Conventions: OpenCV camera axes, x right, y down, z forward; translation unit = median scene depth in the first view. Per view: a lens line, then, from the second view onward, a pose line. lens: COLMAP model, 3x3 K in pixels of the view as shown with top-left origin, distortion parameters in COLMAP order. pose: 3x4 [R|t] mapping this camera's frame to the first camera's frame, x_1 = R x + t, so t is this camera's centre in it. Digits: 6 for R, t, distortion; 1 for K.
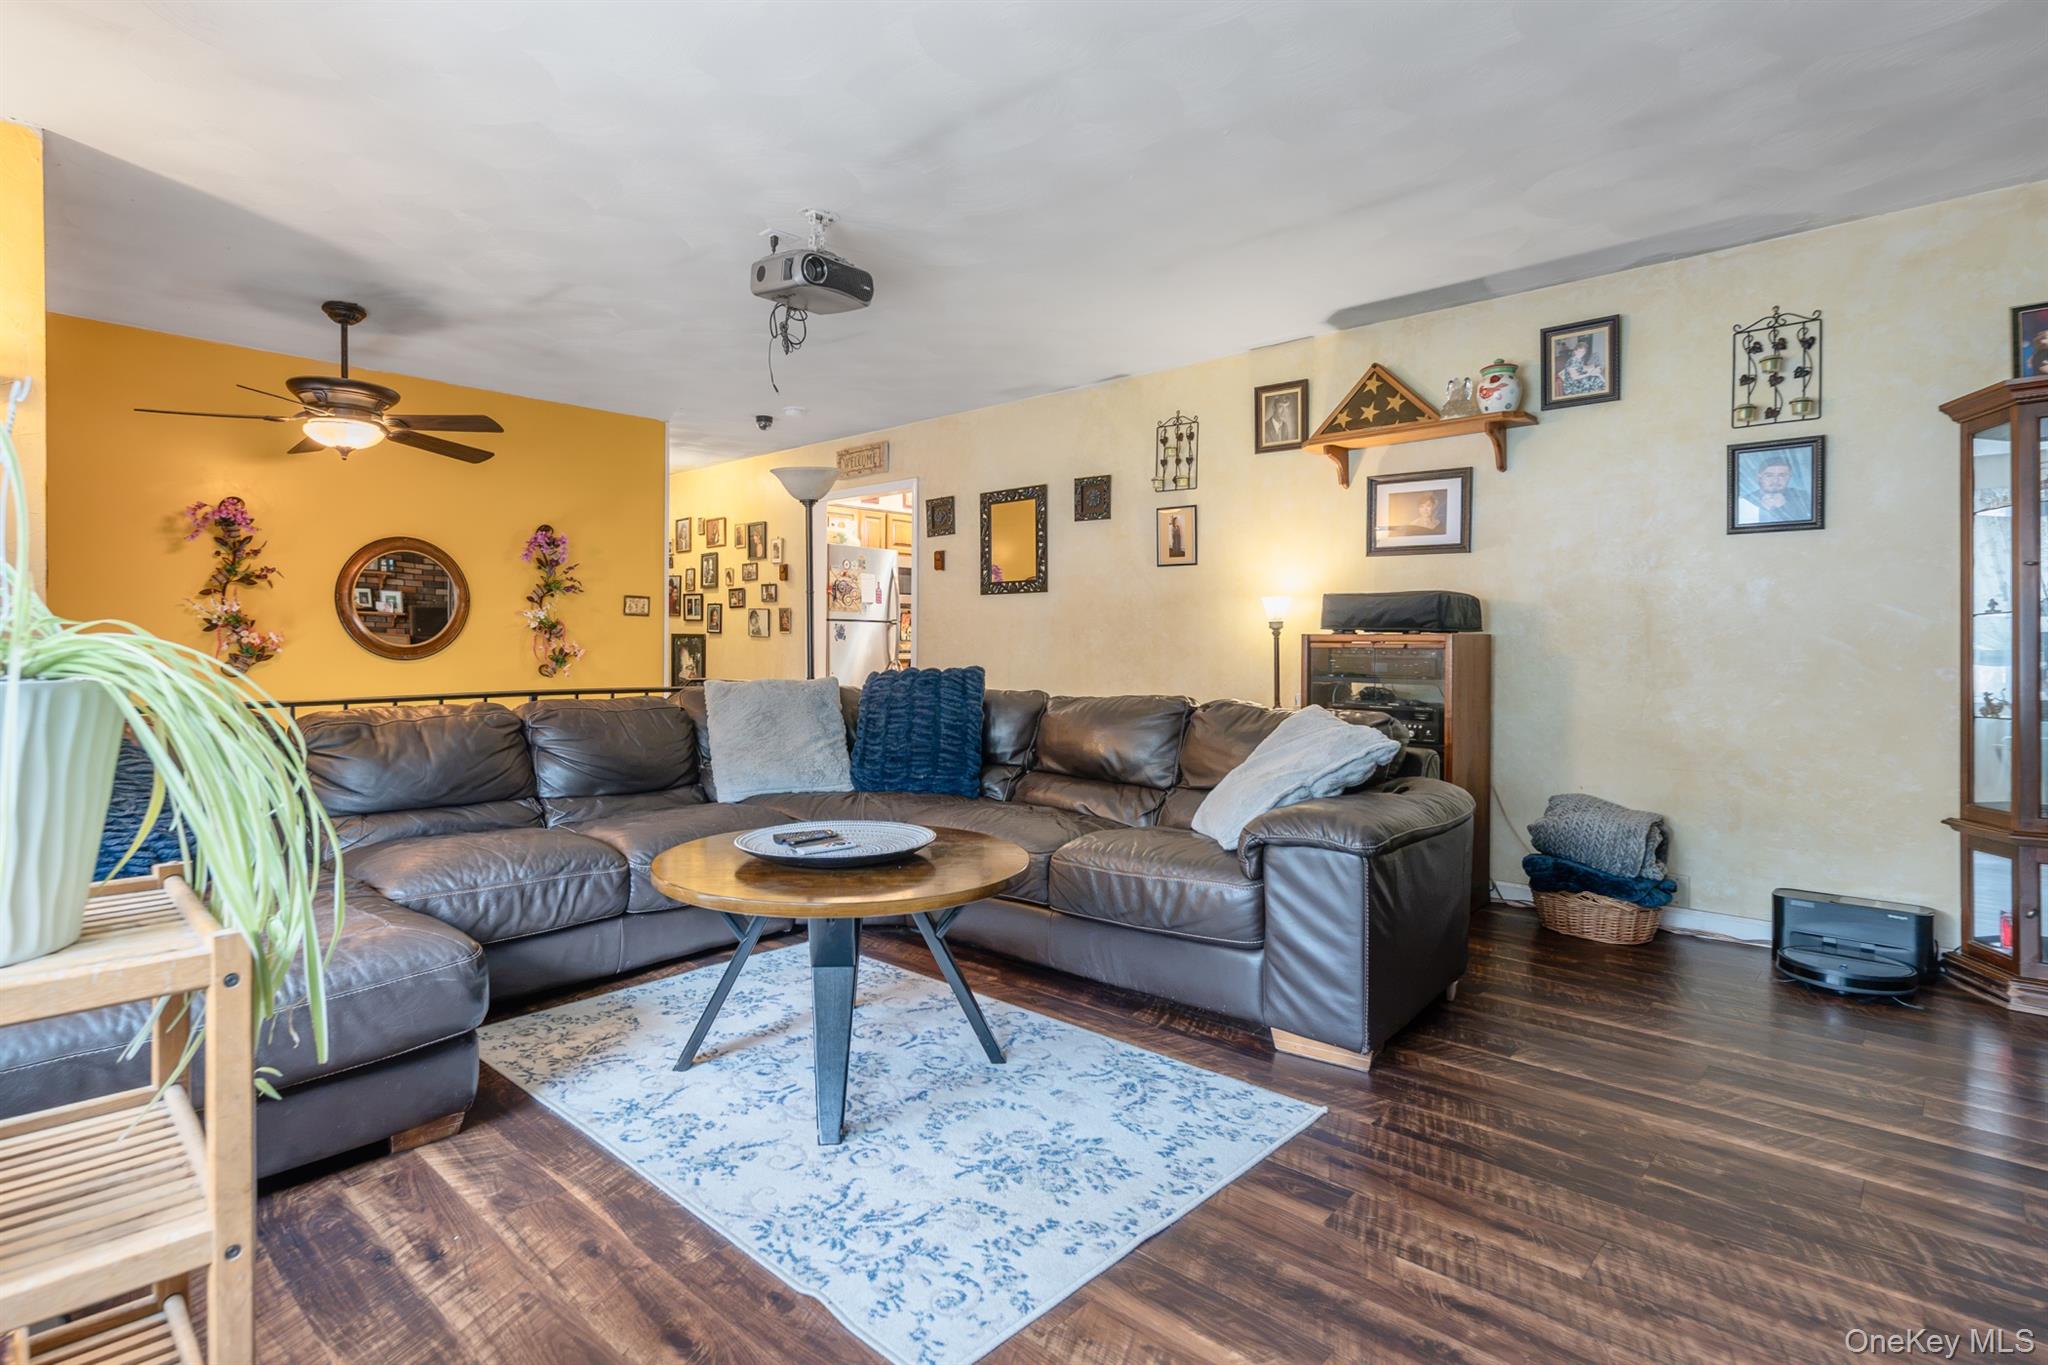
lens RADIAL K [[1058.1, 0, 933.8], [0, 1058.1, 652.9], [0, 0, 1]] dist [0.003599, -0.001406]
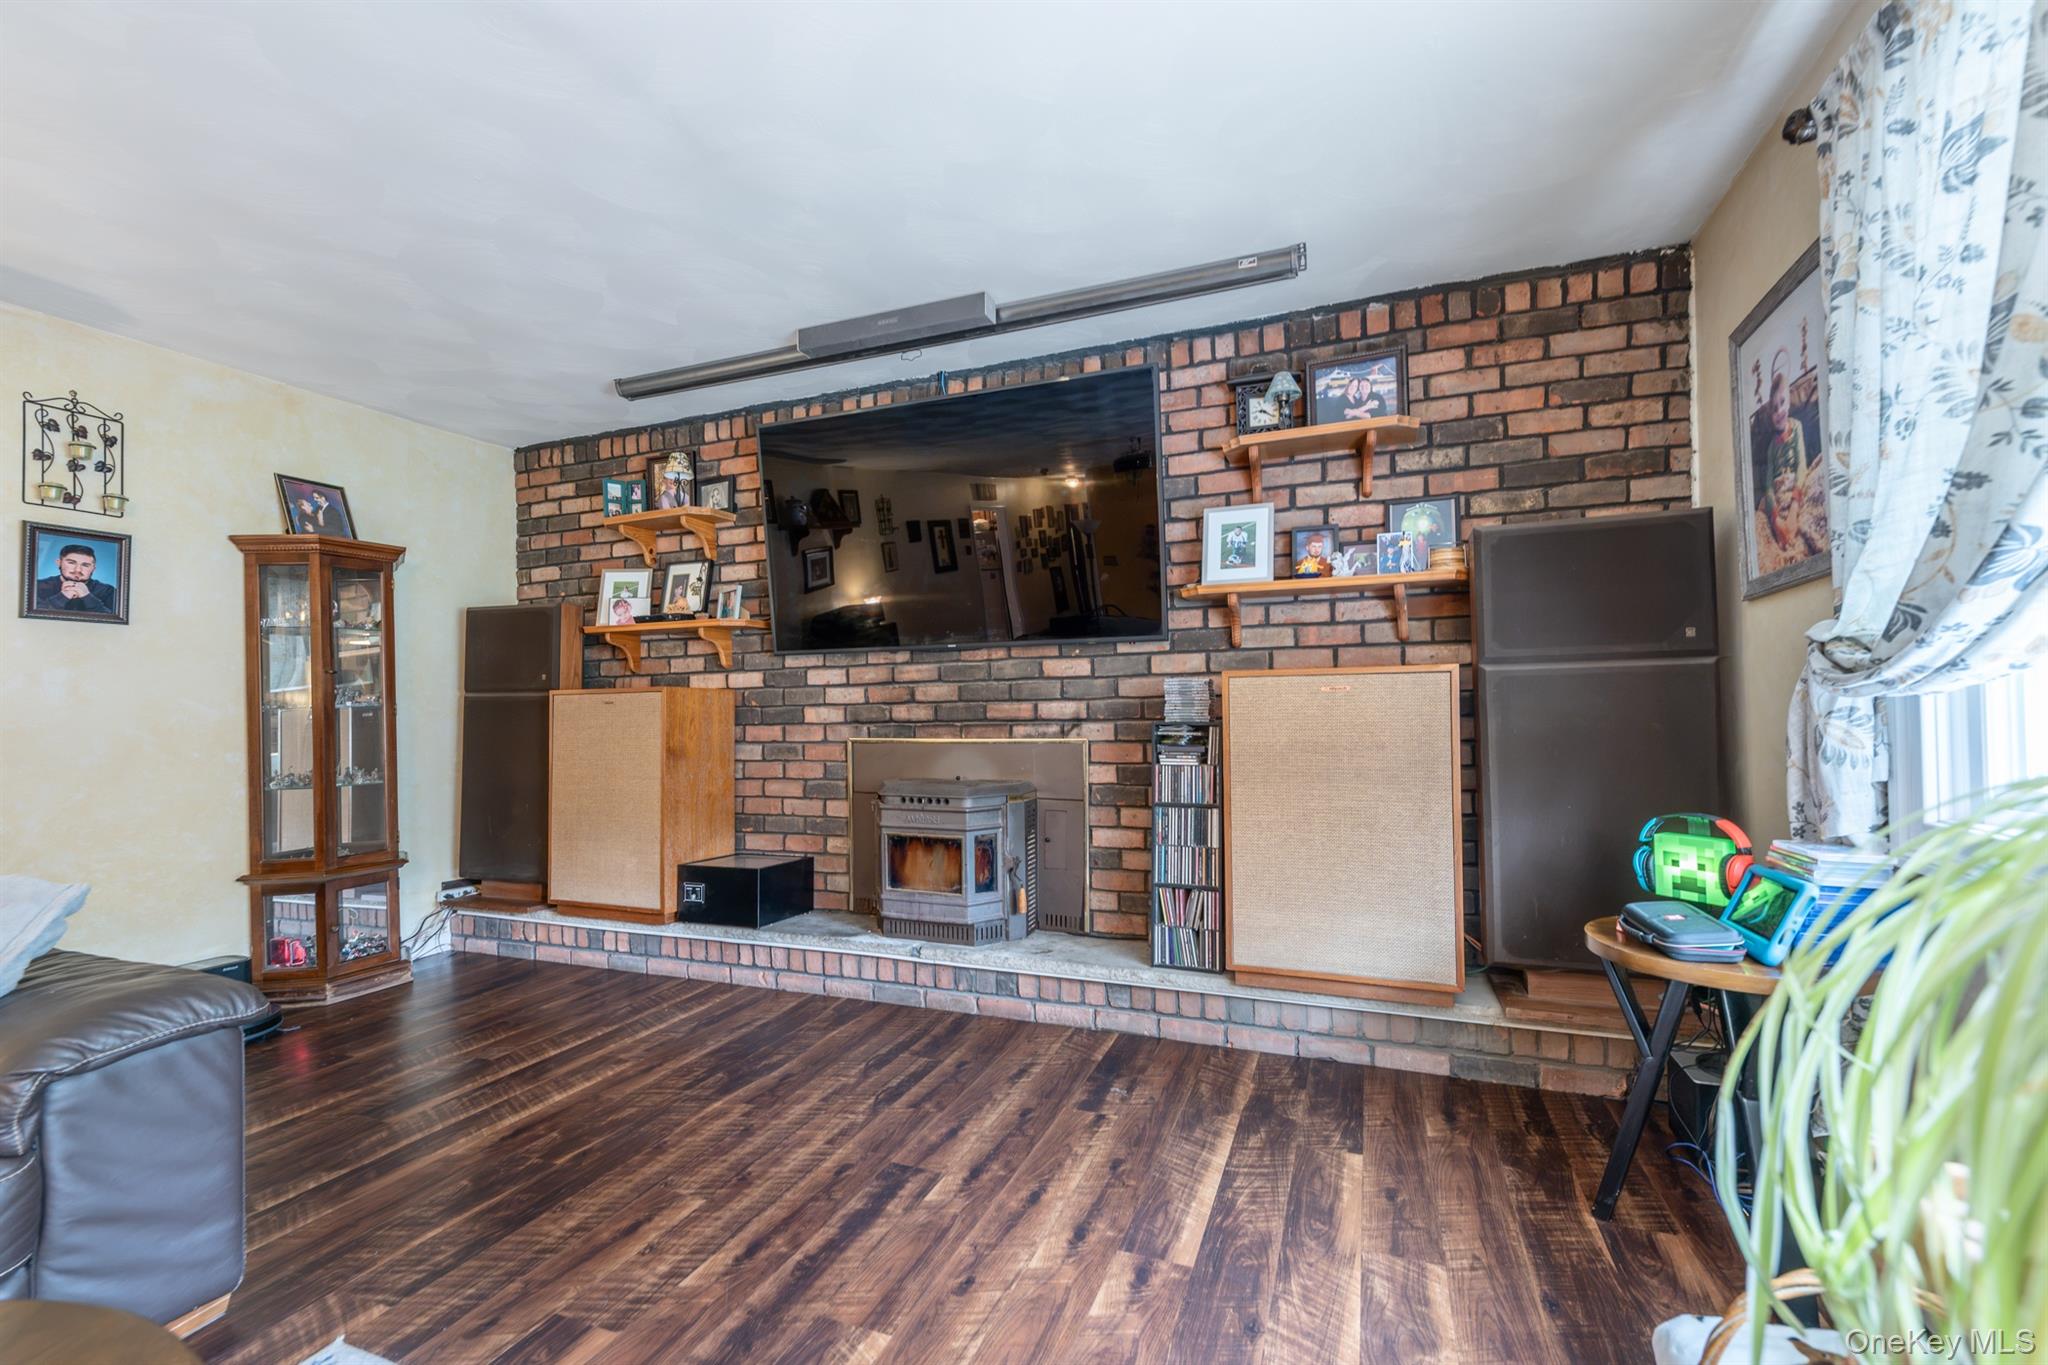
lens RADIAL K [[861.7, 0, 1025.9], [0, 861.7, 693.3], [0, 0, 1]] dist [0.009585, -0.003224]
pose [[-0.420022, 0.020289, 0.907287, -0.422179], [0.017792, 0.999742, -0.014120, -0.030384], [-0.907340, 0.010212, -0.420274, 0.776402]]
